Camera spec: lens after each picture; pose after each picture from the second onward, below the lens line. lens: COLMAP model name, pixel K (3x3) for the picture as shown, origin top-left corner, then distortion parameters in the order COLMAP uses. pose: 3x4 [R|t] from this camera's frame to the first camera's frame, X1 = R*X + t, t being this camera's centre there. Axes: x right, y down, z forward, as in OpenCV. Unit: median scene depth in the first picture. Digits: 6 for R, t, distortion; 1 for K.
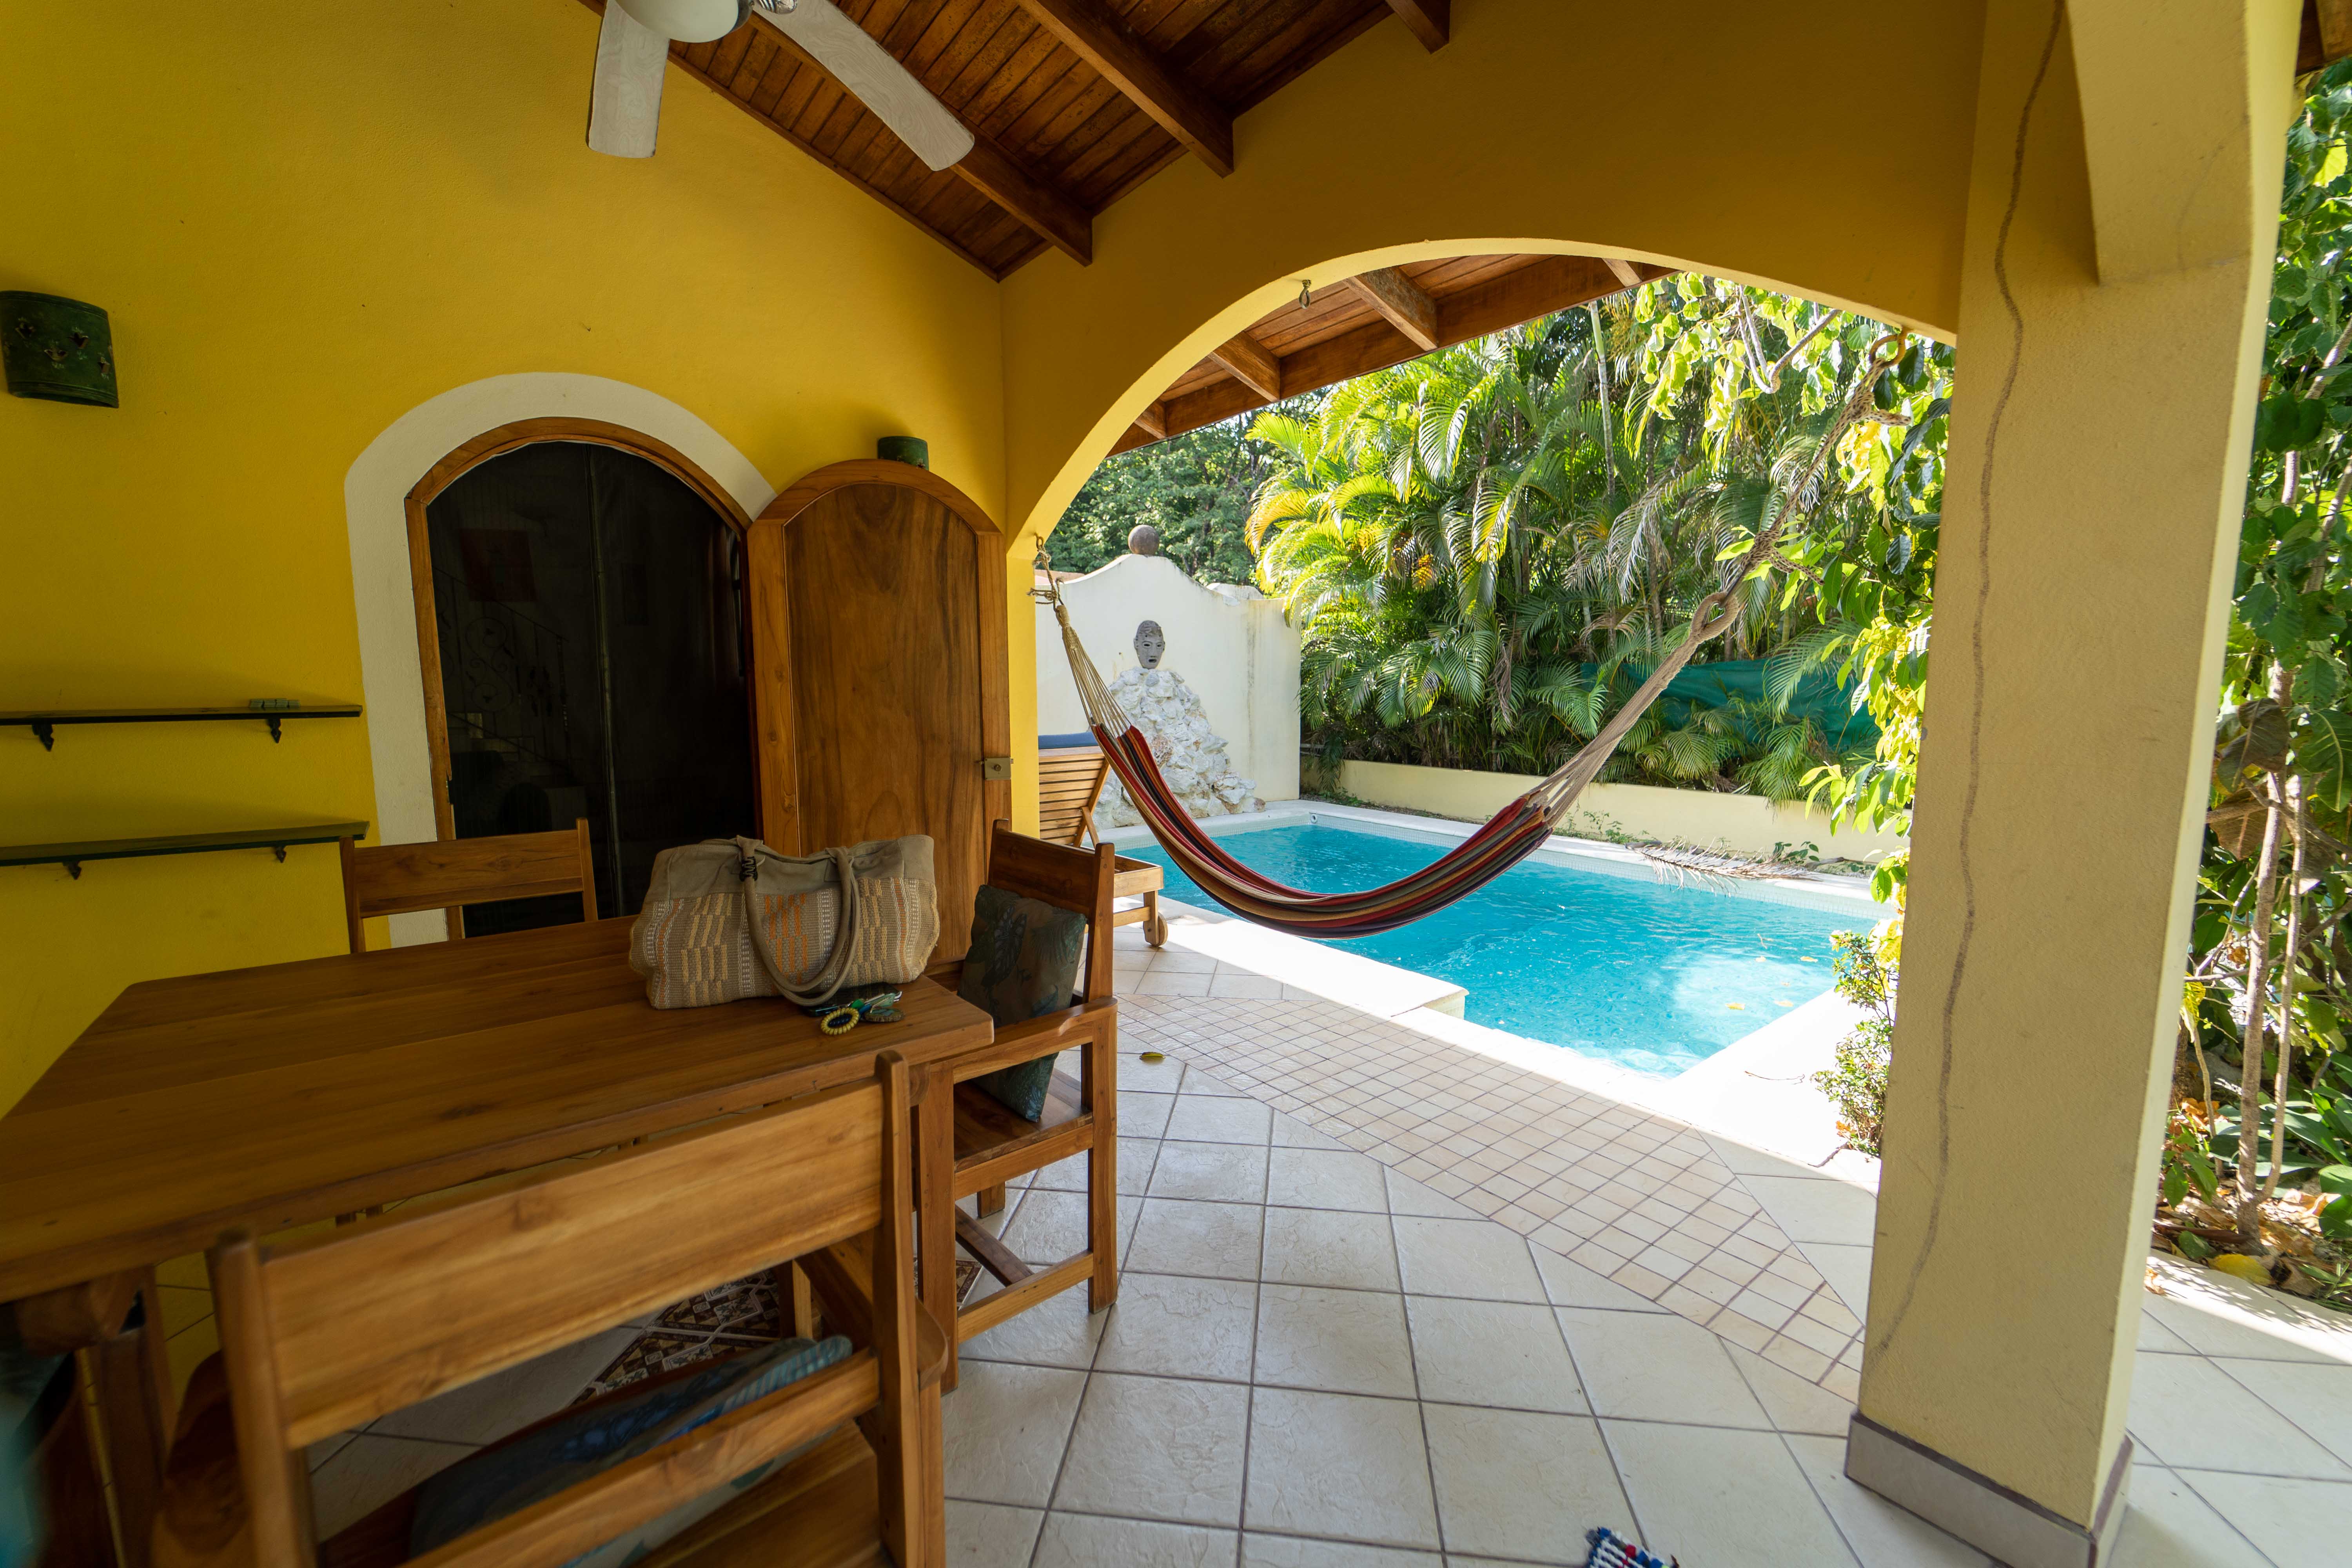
lens RADIAL K [[951.0, 0, 1184.6], [0, 951.0, 791.9], [0, 0, 1]] dist [0.005693, -0.002423]
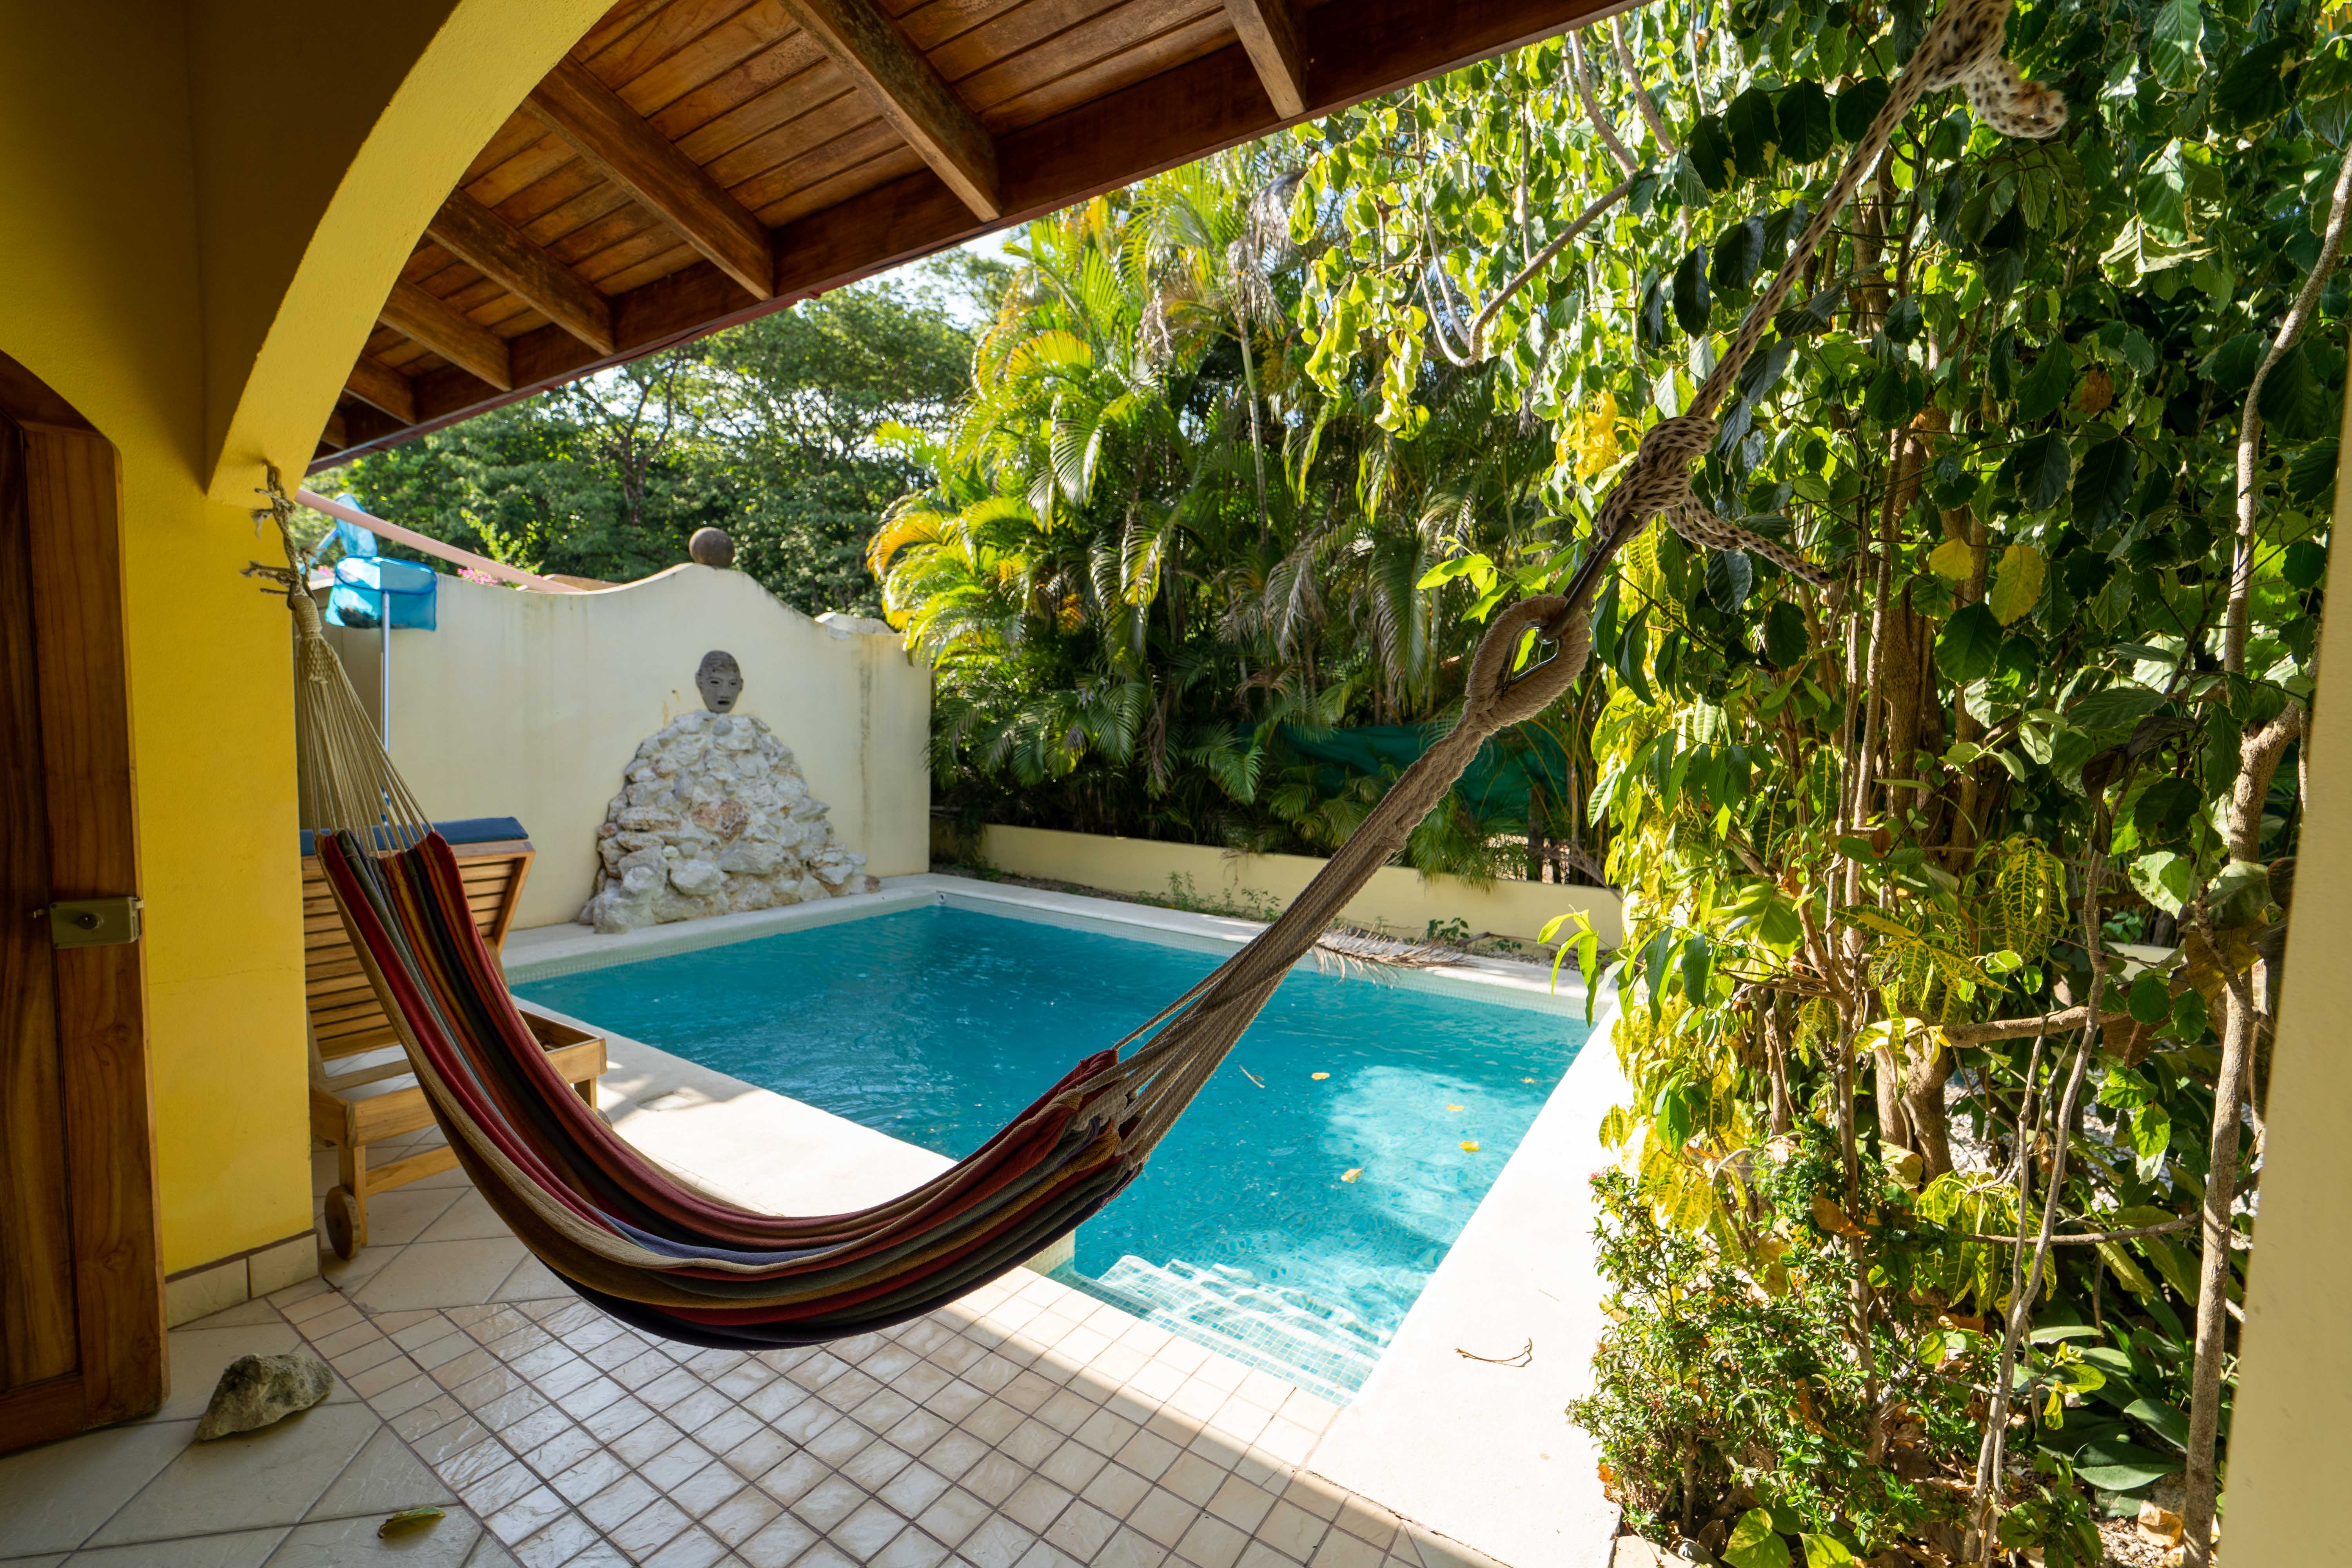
lens RADIAL K [[951.0, 0, 1185.6], [0, 951.0, 794.8], [0, 0, 1]] dist [0.005693, -0.002423]
pose [[0.944824, 0.004845, 0.327542, 0.091435], [0.009983, 0.999000, -0.043573, -0.034411], [-0.327426, 0.044438, 0.943831, 0.202444]]
